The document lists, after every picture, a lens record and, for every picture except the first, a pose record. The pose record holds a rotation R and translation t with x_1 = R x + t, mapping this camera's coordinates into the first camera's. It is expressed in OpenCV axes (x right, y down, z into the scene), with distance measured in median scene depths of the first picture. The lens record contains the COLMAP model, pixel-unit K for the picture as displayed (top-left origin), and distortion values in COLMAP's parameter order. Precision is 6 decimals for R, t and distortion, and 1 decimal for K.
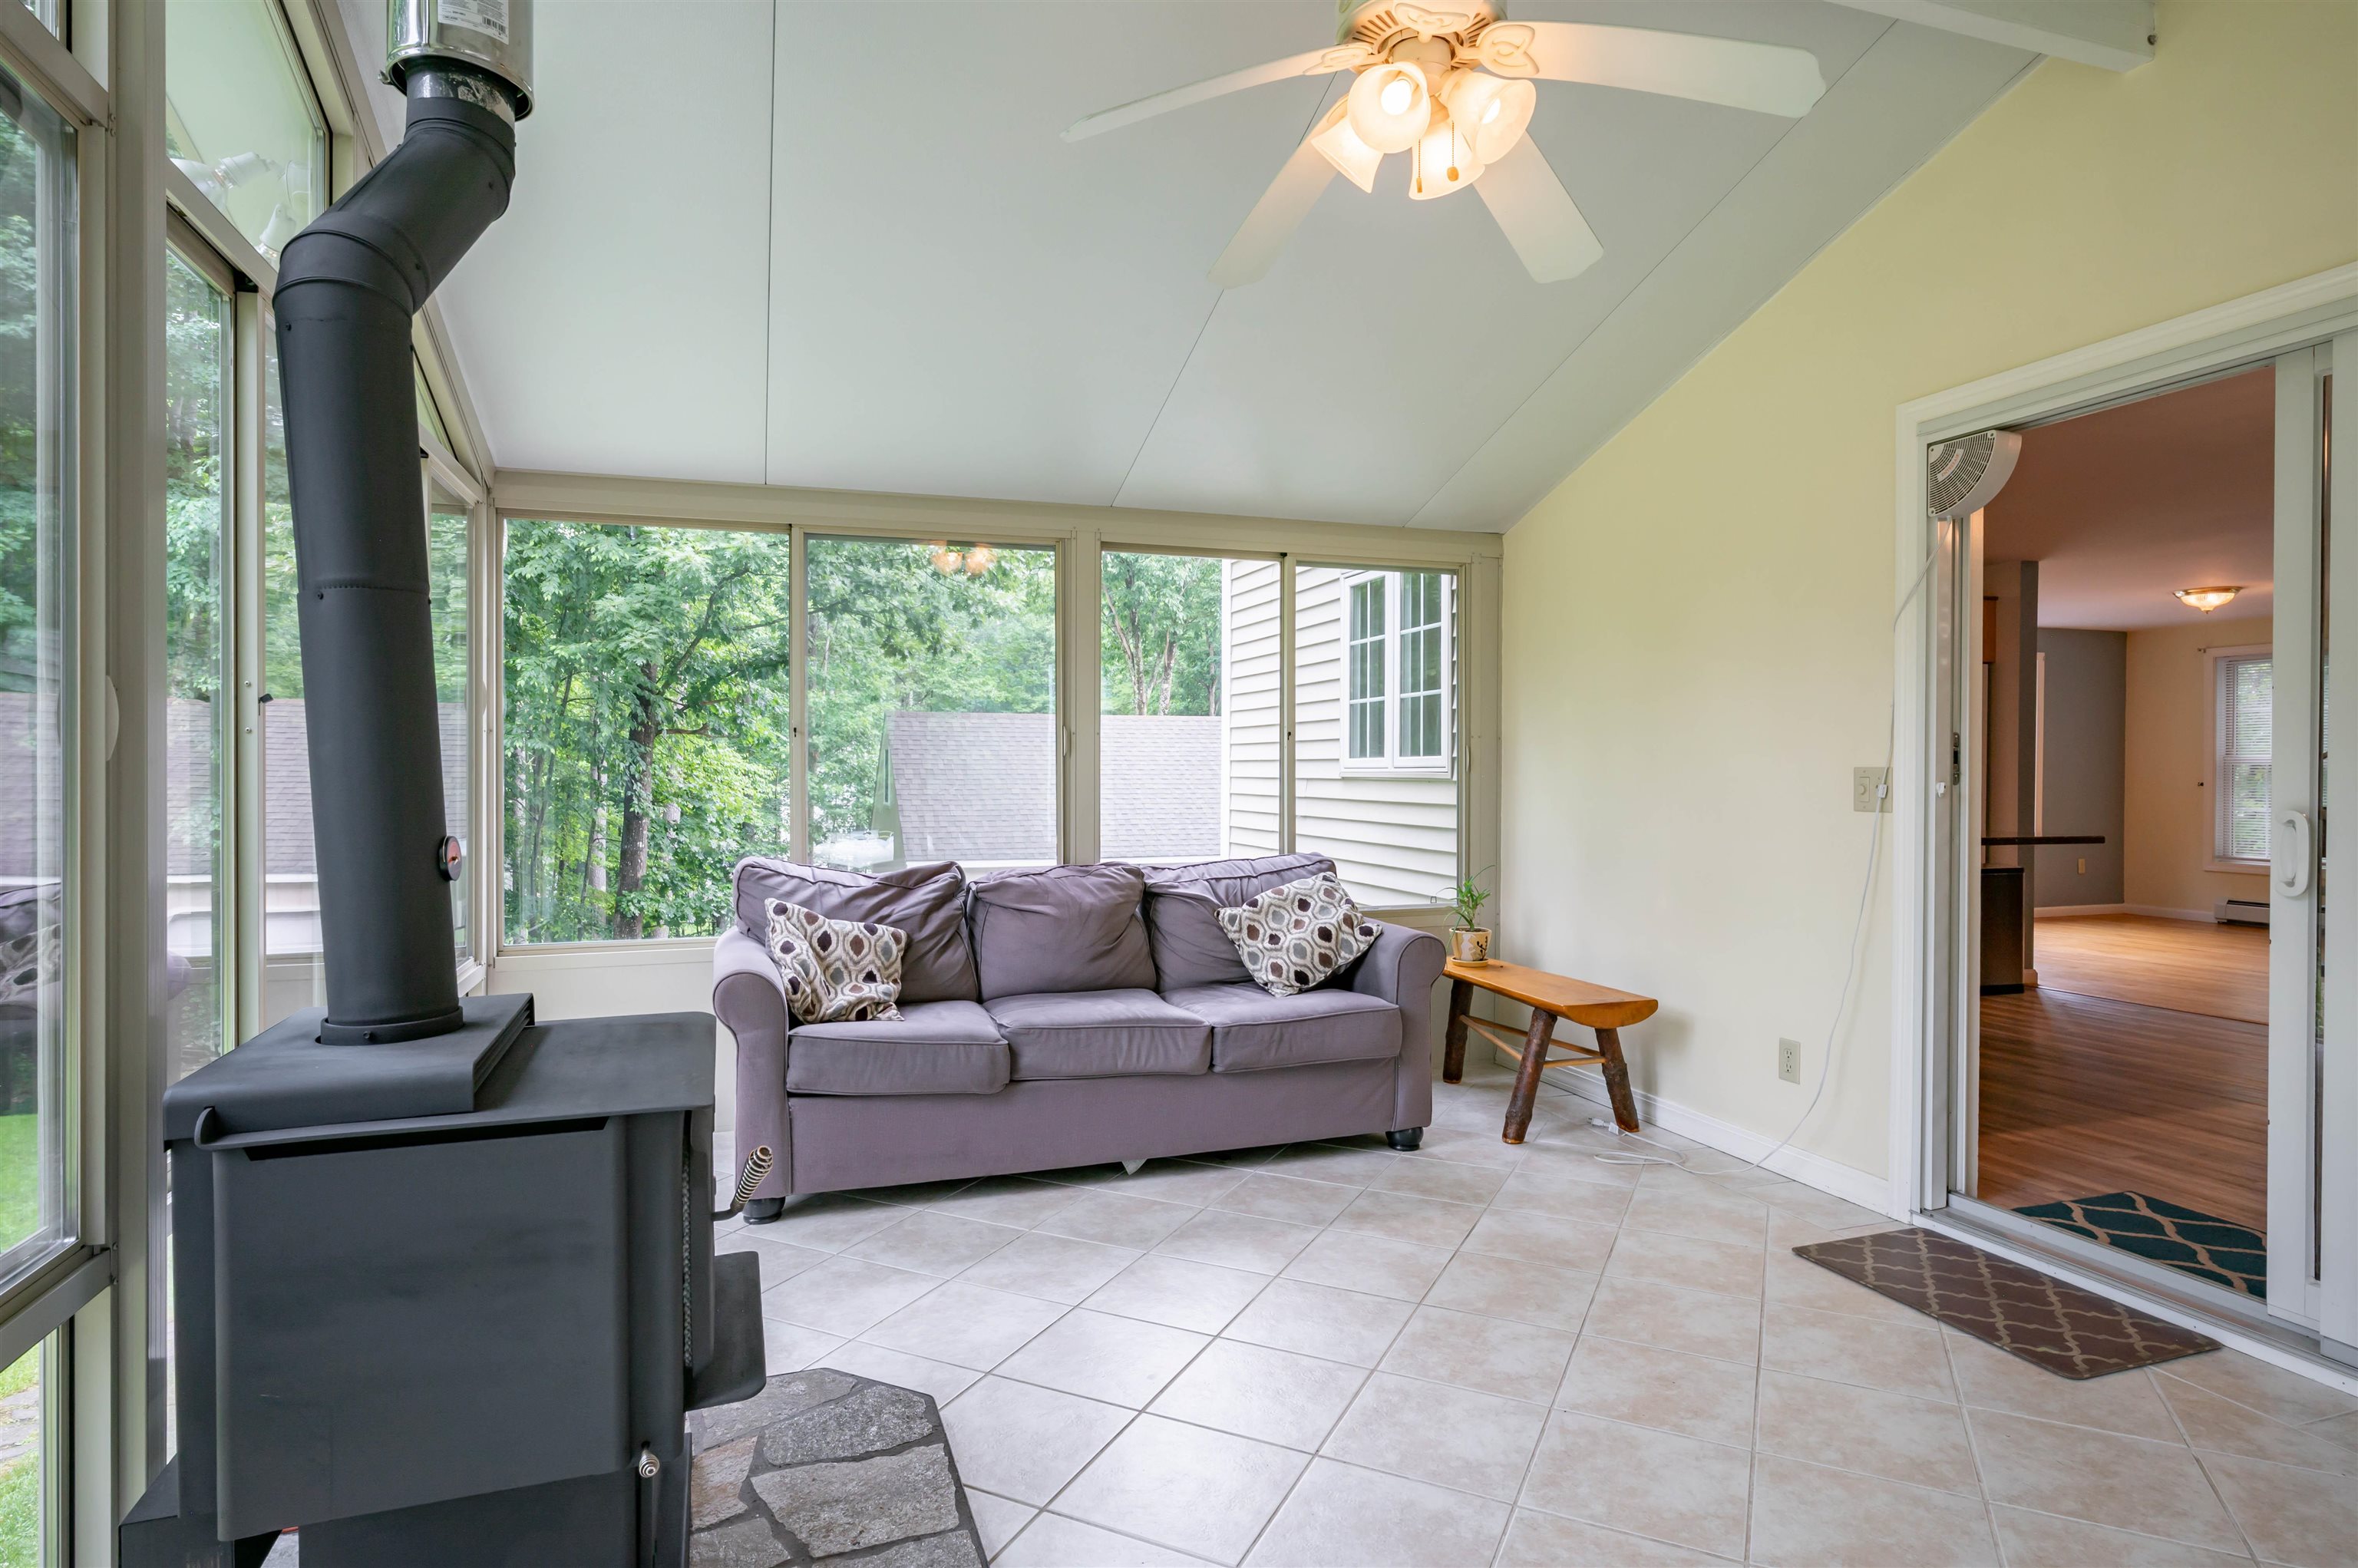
lens RADIAL K [[1269.7, 0, 1176.8], [0, 1269.7, 774.7], [0, 0, 1]] dist [0.002248, 0.001753]
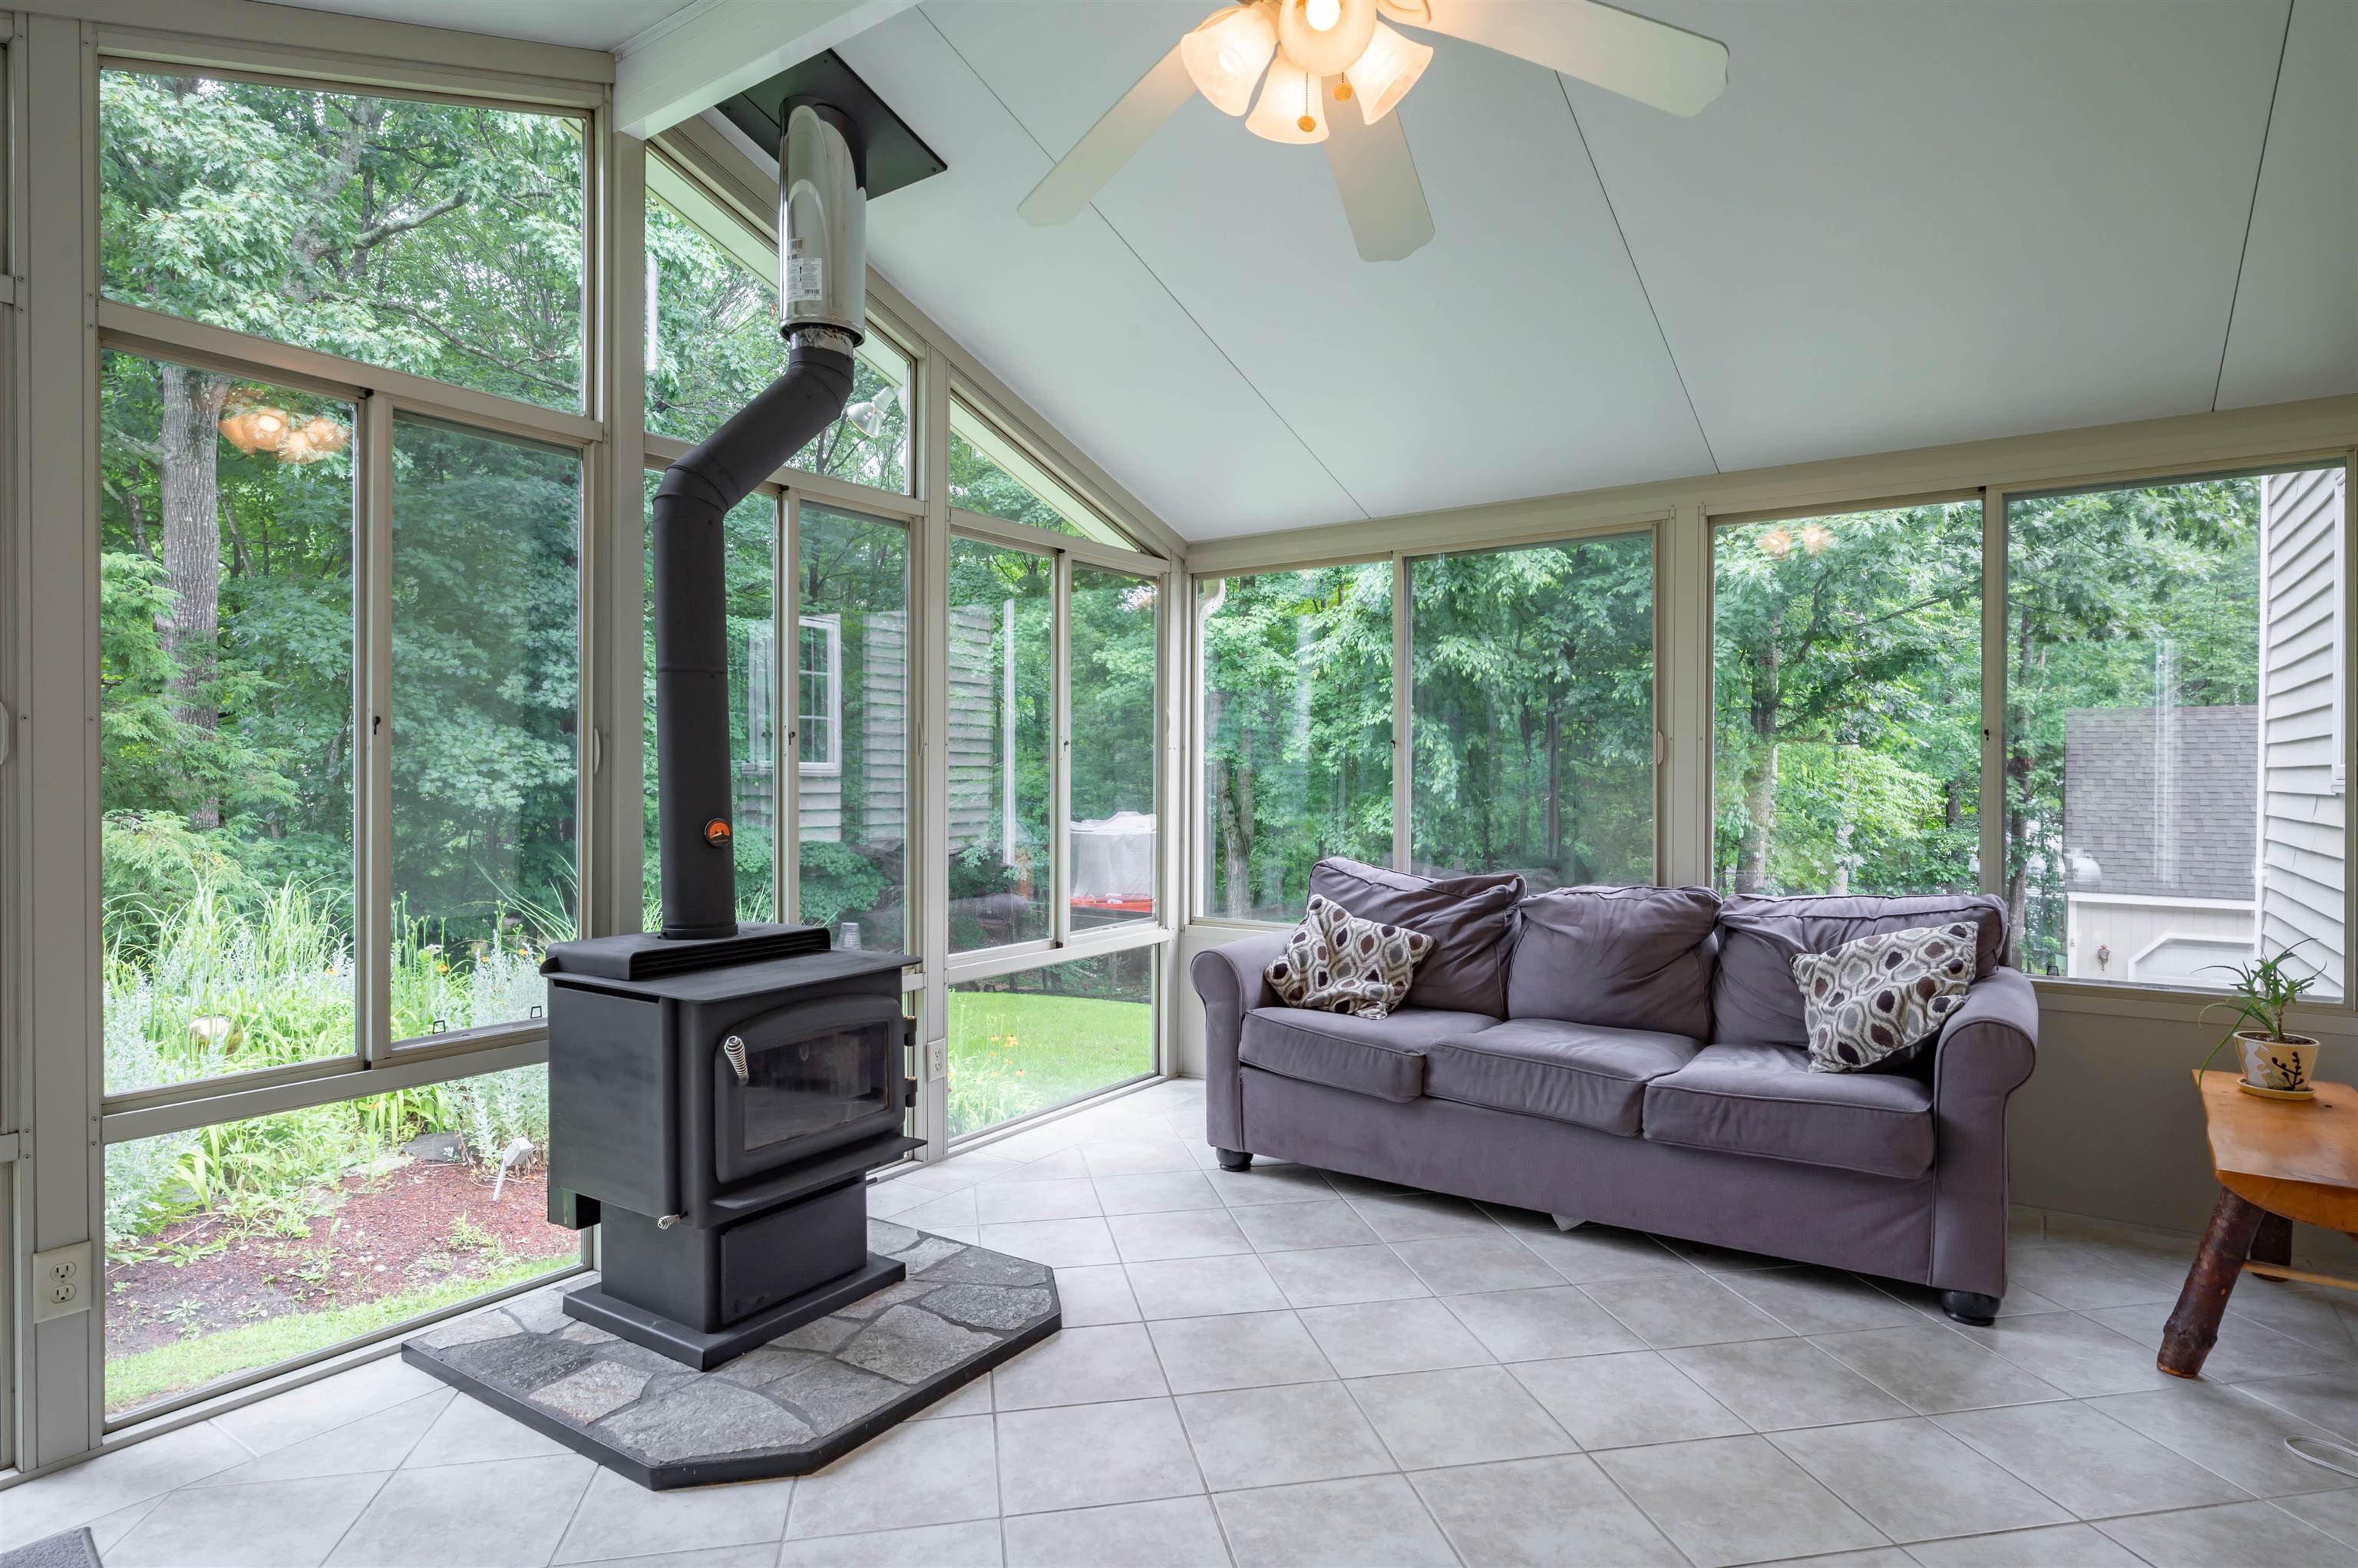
lens RADIAL K [[1269.7, 0, 1176.8], [0, 1269.7, 774.7], [0, 0, 1]] dist [0.002248, 0.001753]
pose [[0.595993, -0.001030, -0.802989, 0.526214], [-0.005478, 0.999971, -0.005349, -0.001252], [0.802971, 0.007587, 0.595970, 0.246256]]
